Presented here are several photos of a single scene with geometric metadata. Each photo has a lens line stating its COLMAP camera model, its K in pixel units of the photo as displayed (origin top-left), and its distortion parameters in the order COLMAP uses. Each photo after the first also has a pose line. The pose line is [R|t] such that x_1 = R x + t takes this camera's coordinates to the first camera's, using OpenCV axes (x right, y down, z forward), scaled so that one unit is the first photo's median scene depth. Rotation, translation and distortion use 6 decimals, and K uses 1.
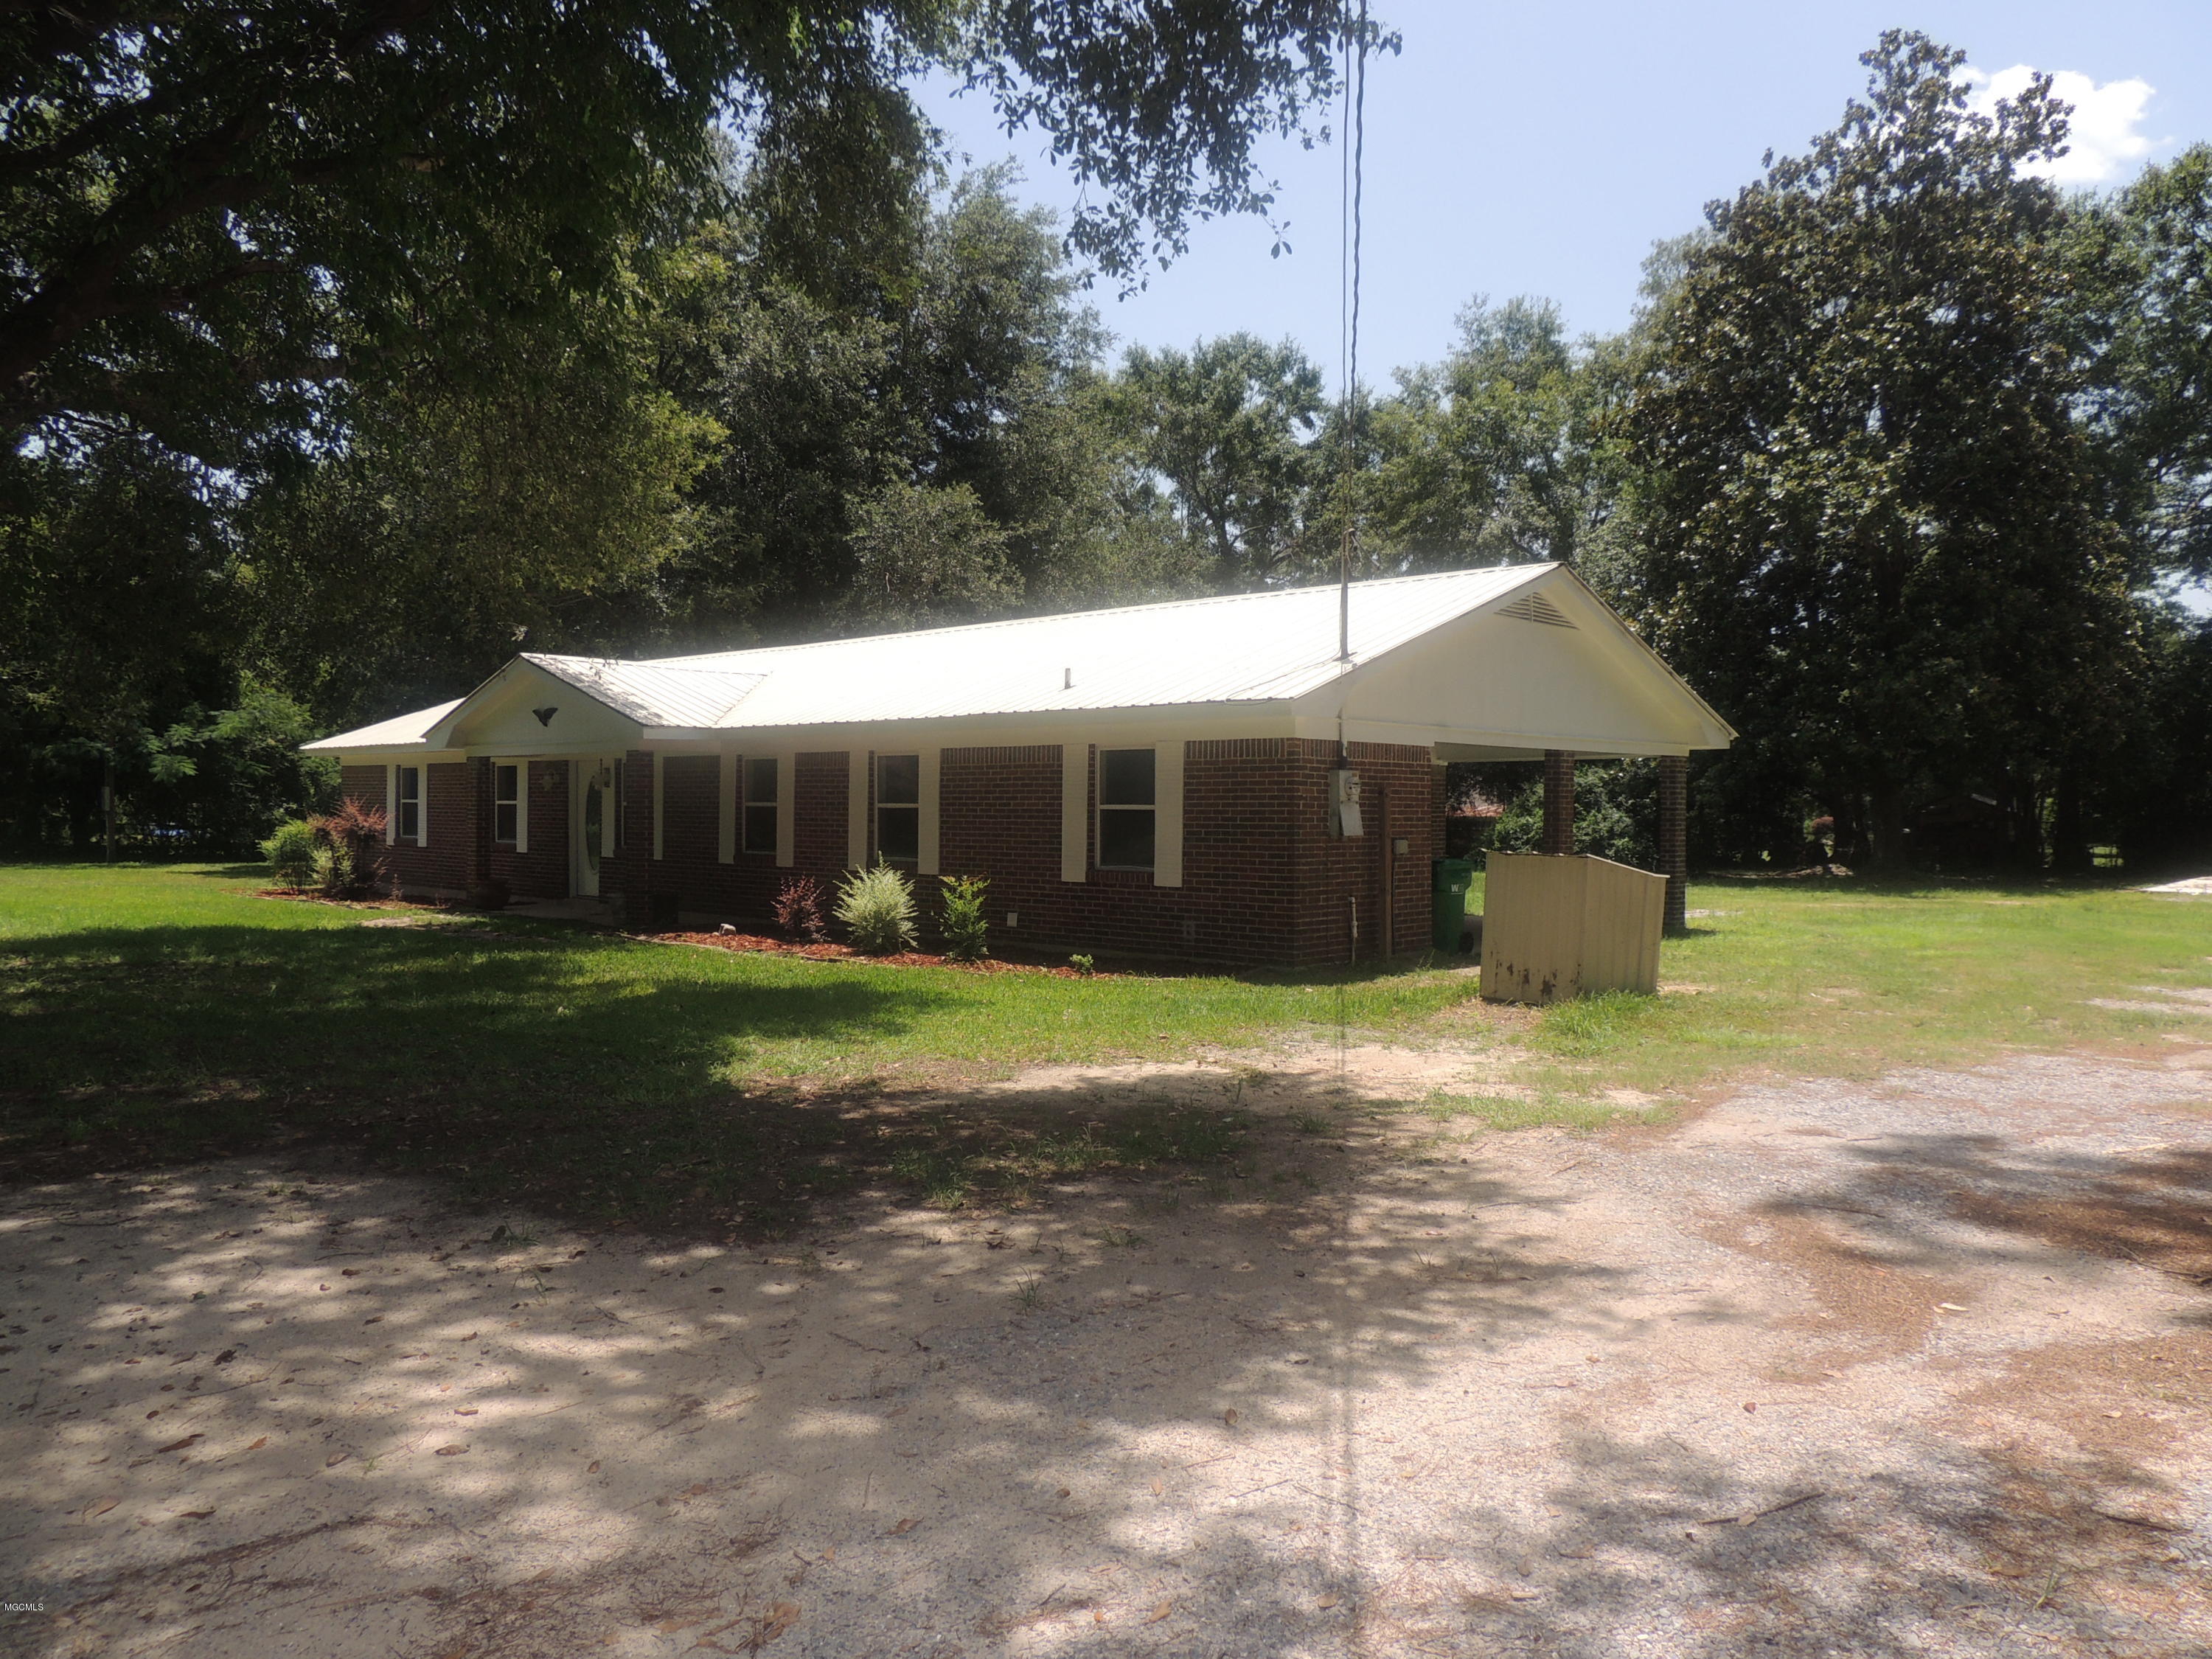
lens RADIAL K [[1565.1, 0, 1106.6], [0, 1565.1, 835.2], [0, 0, 1]] dist [-0.019655, 0.000623]
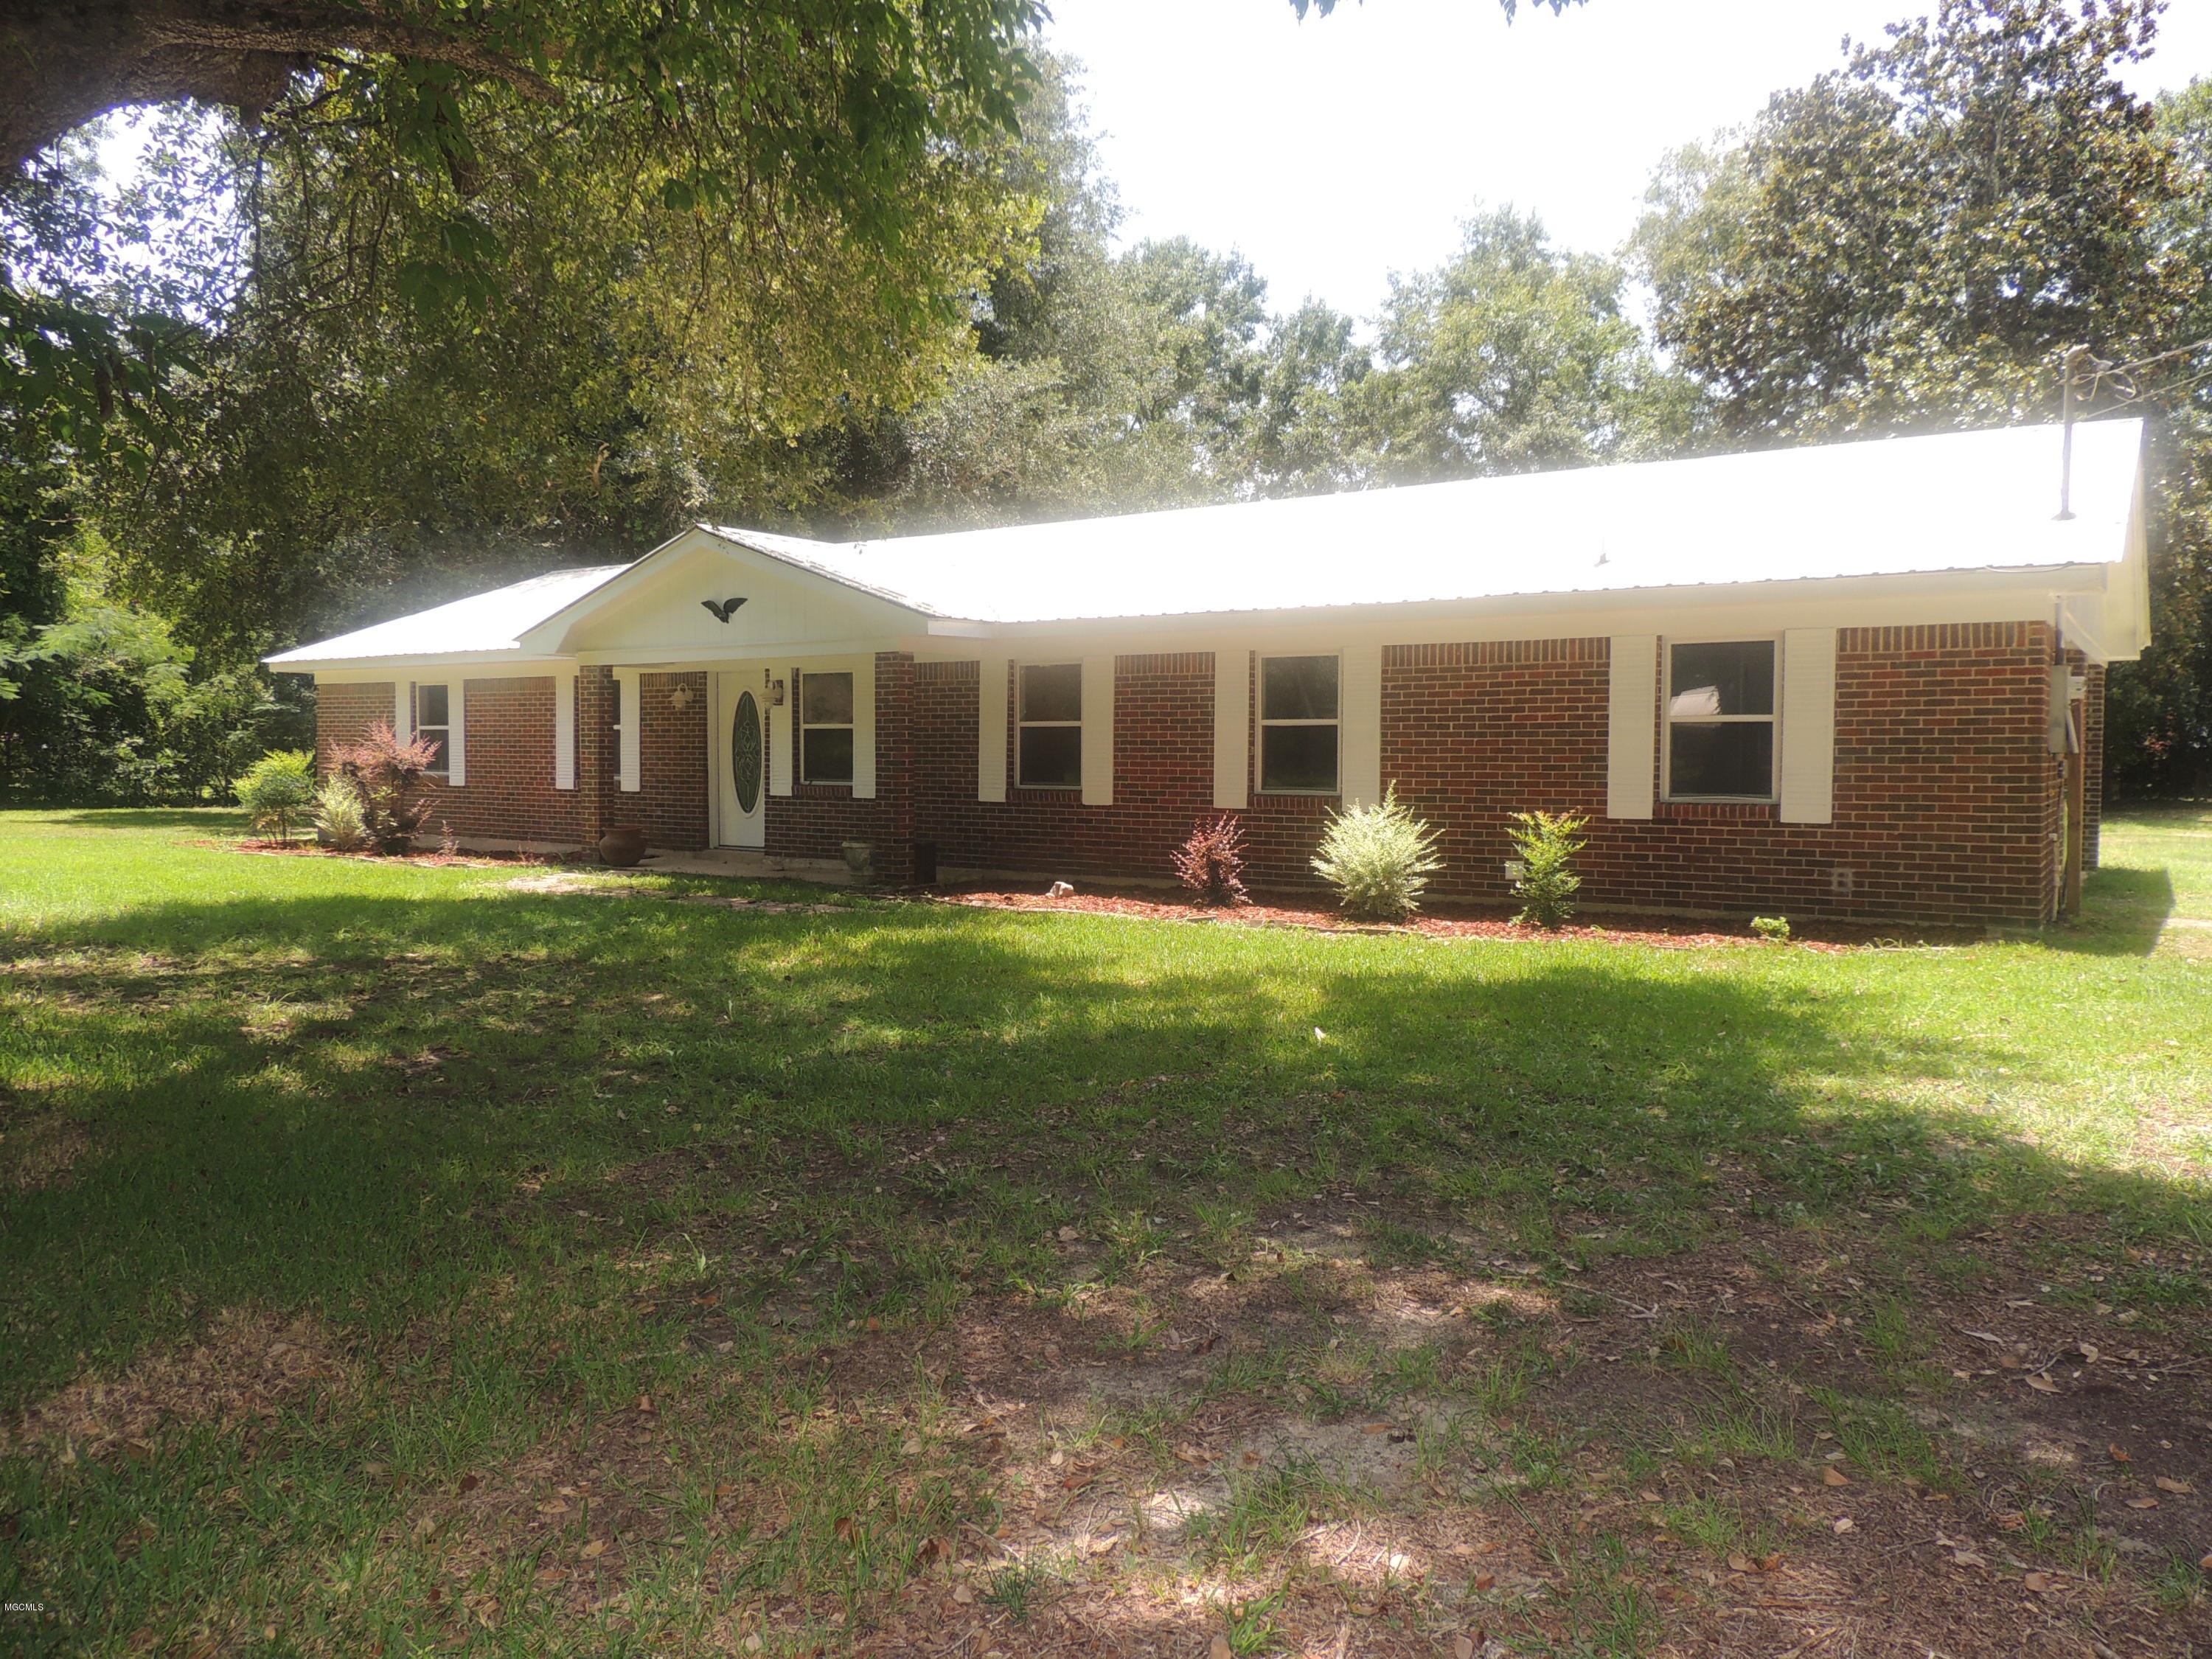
lens RADIAL K [[1565.1, 0, 1120.4], [0, 1565.1, 844.0], [0, 0, 1]] dist [-0.019655, 0.000623]
pose [[0.988241, -0.013141, 0.152336, -0.354546], [0.006576, 0.999031, 0.043521, 0.006963], [-0.152761, -0.042007, 0.987370, 0.274646]]
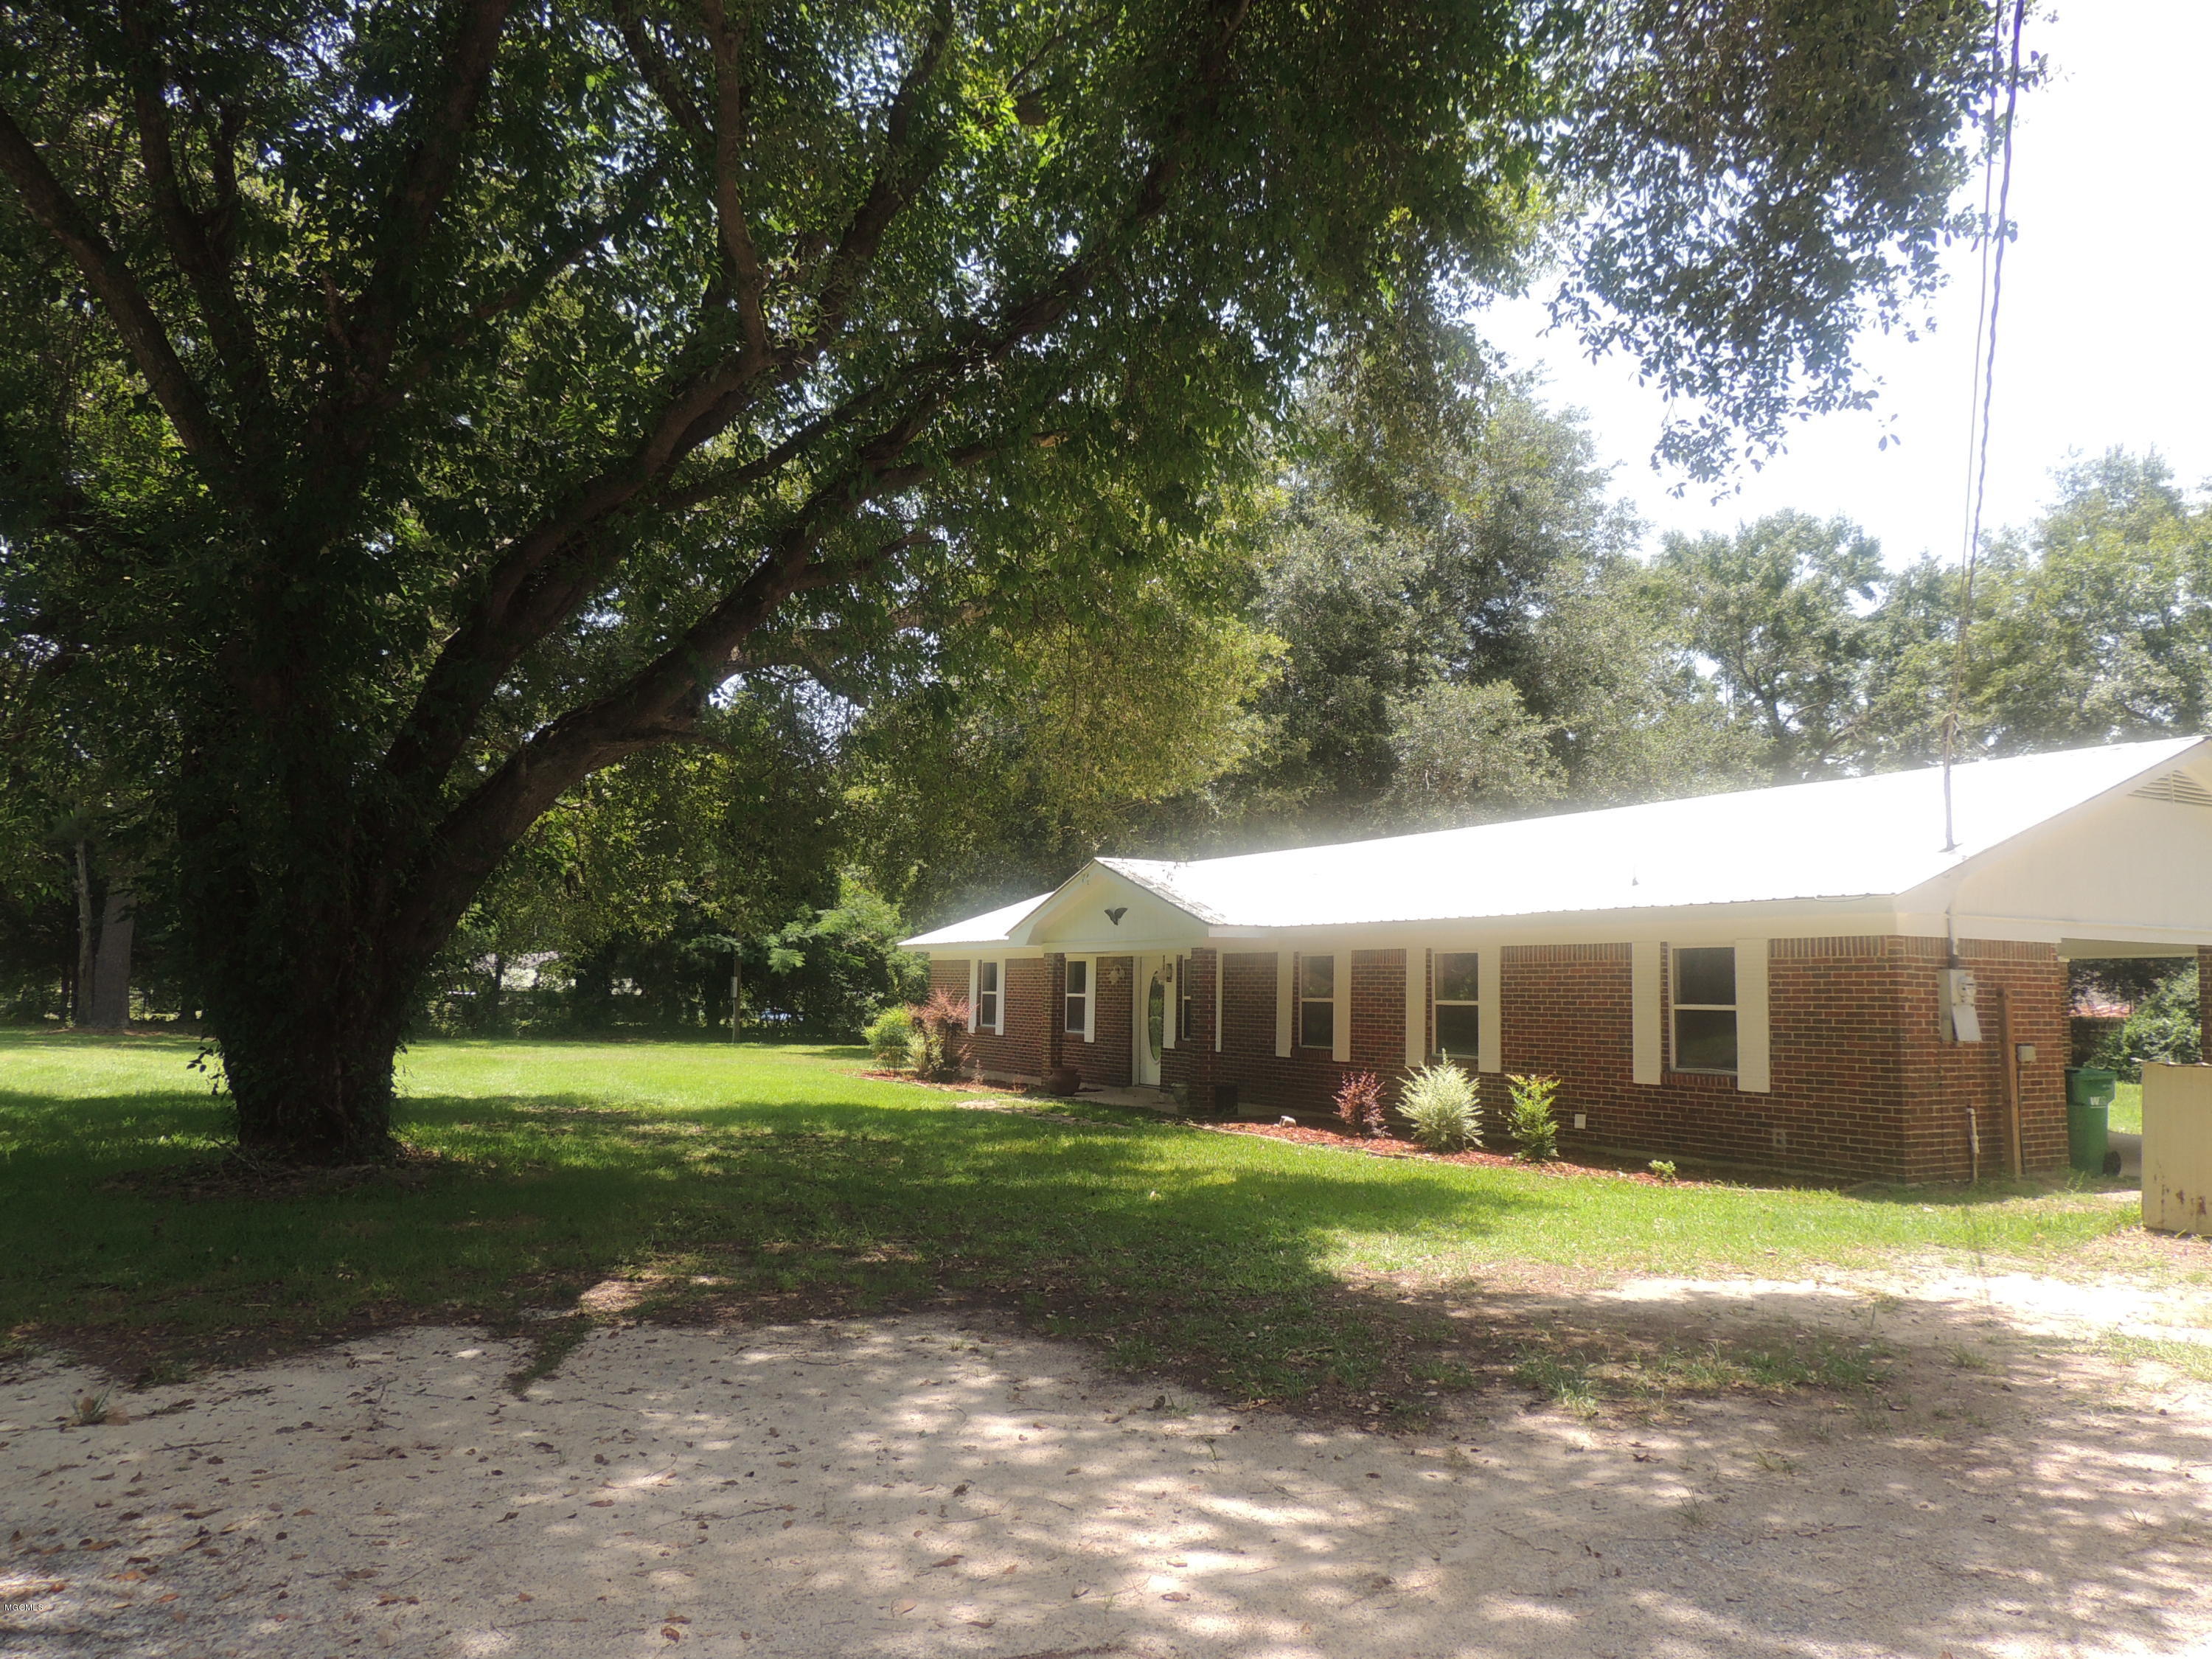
lens RADIAL K [[1565.1, 0, 1105.2], [0, 1565.1, 853.6], [0, 0, 1]] dist [-0.019655, 0.000623]
pose [[0.946747, -0.020938, -0.321298, -0.023310], [-0.014725, 0.994023, -0.108169, -0.002311], [0.321643, 0.107140, 0.940780, -0.028606]]
